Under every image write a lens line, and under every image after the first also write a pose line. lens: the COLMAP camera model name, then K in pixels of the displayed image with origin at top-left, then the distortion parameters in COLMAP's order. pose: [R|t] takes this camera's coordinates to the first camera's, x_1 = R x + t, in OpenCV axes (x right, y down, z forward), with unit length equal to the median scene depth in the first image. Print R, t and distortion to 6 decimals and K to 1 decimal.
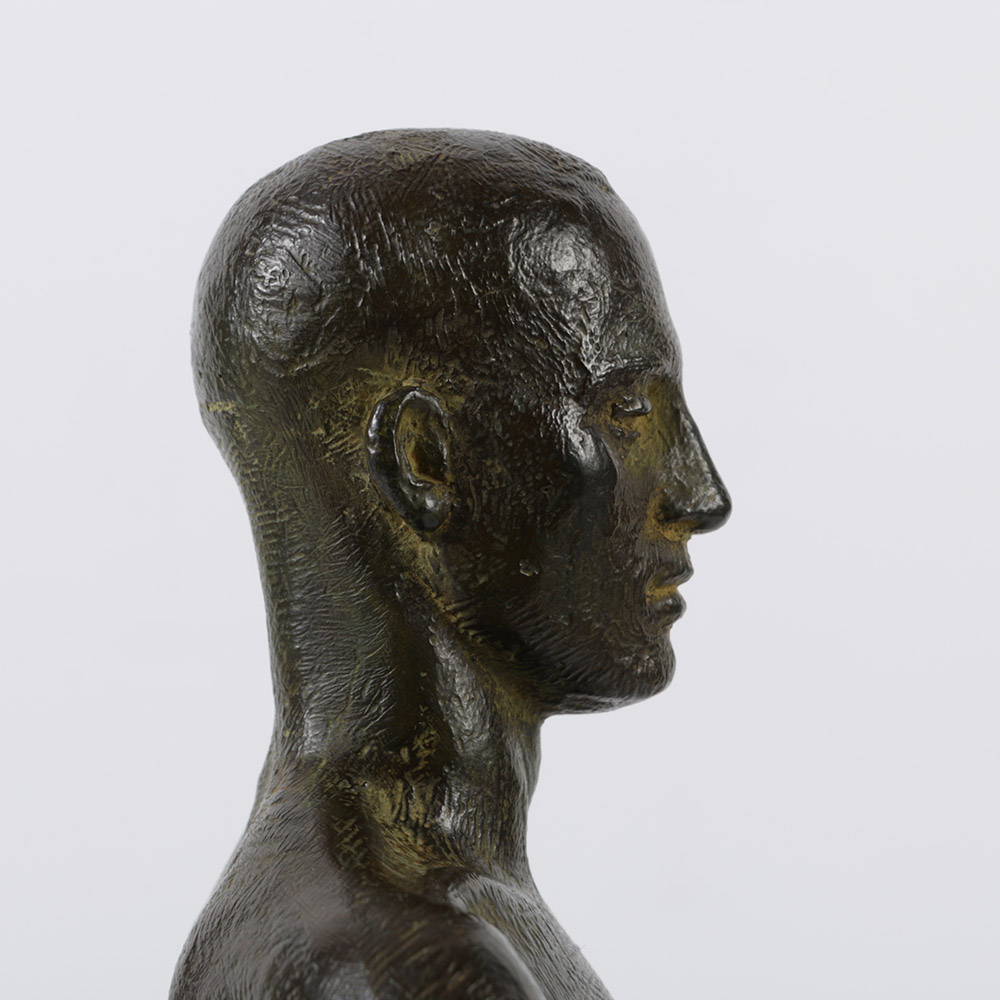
lens RADIAL K [[7275.6, 0, 499.8], [0, 7275.6, 499.7], [0, 0, 1]] dist [0.140491, 0.000000]
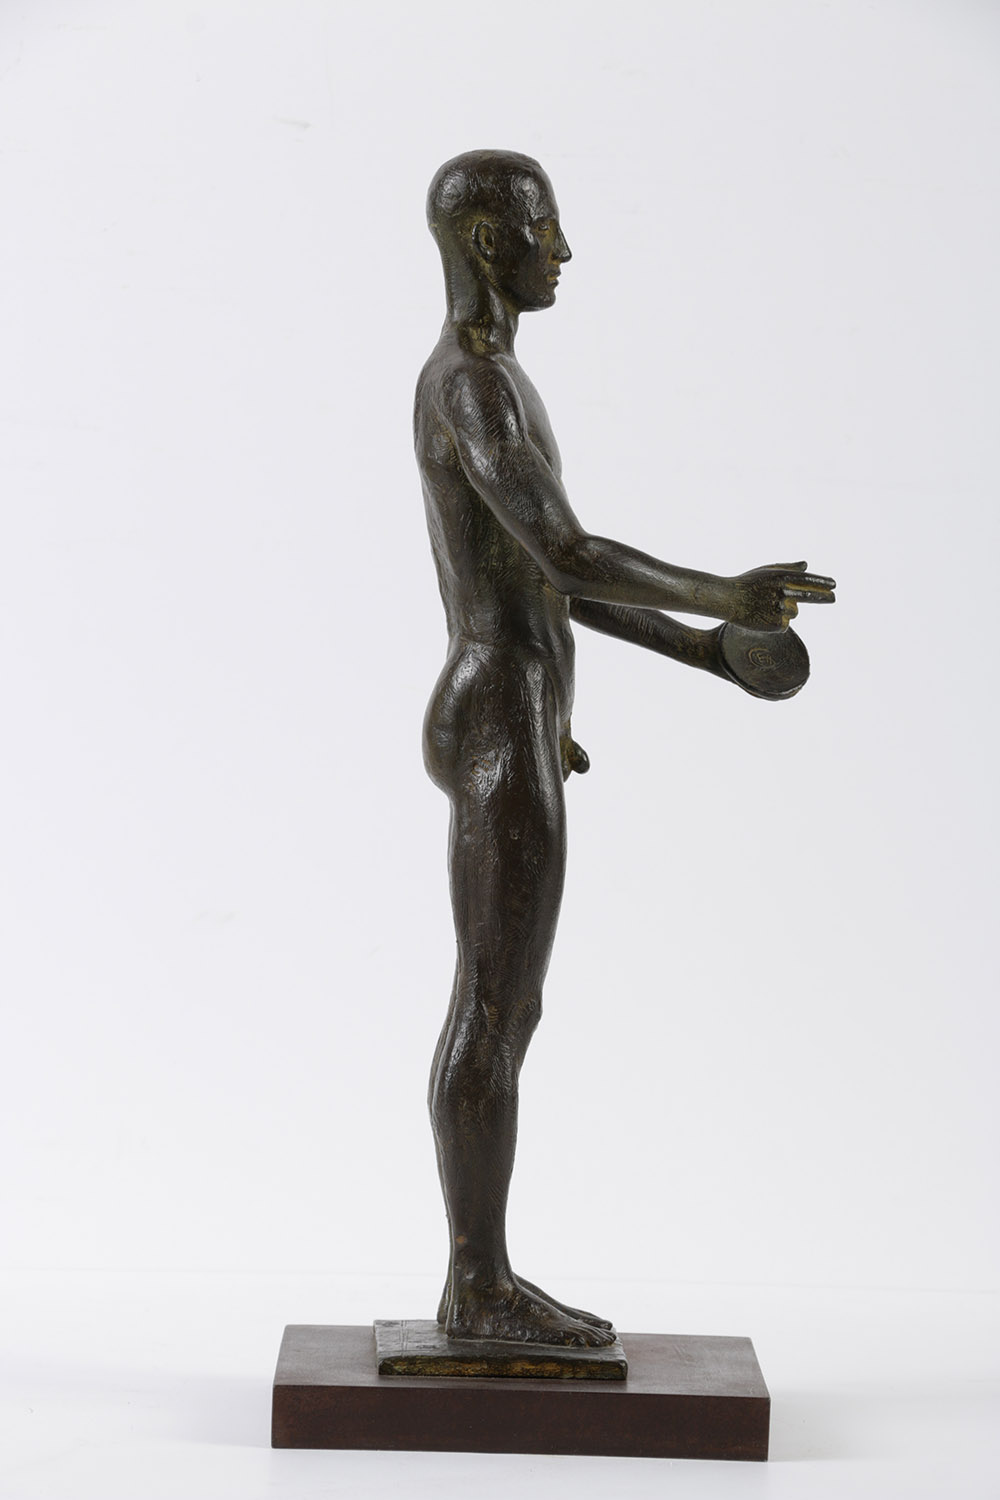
lens RADIAL K [[7185.8, 0, 506.4], [0, 7185.8, 751.9], [0, 0, 1]] dist [1.555775, 0.000000]
pose [[0.998973, 0.021941, -0.039653, 0.151888], [-0.019661, 0.998180, 0.057010, 0.044059], [0.040831, -0.056172, 0.997586, -2.711412]]
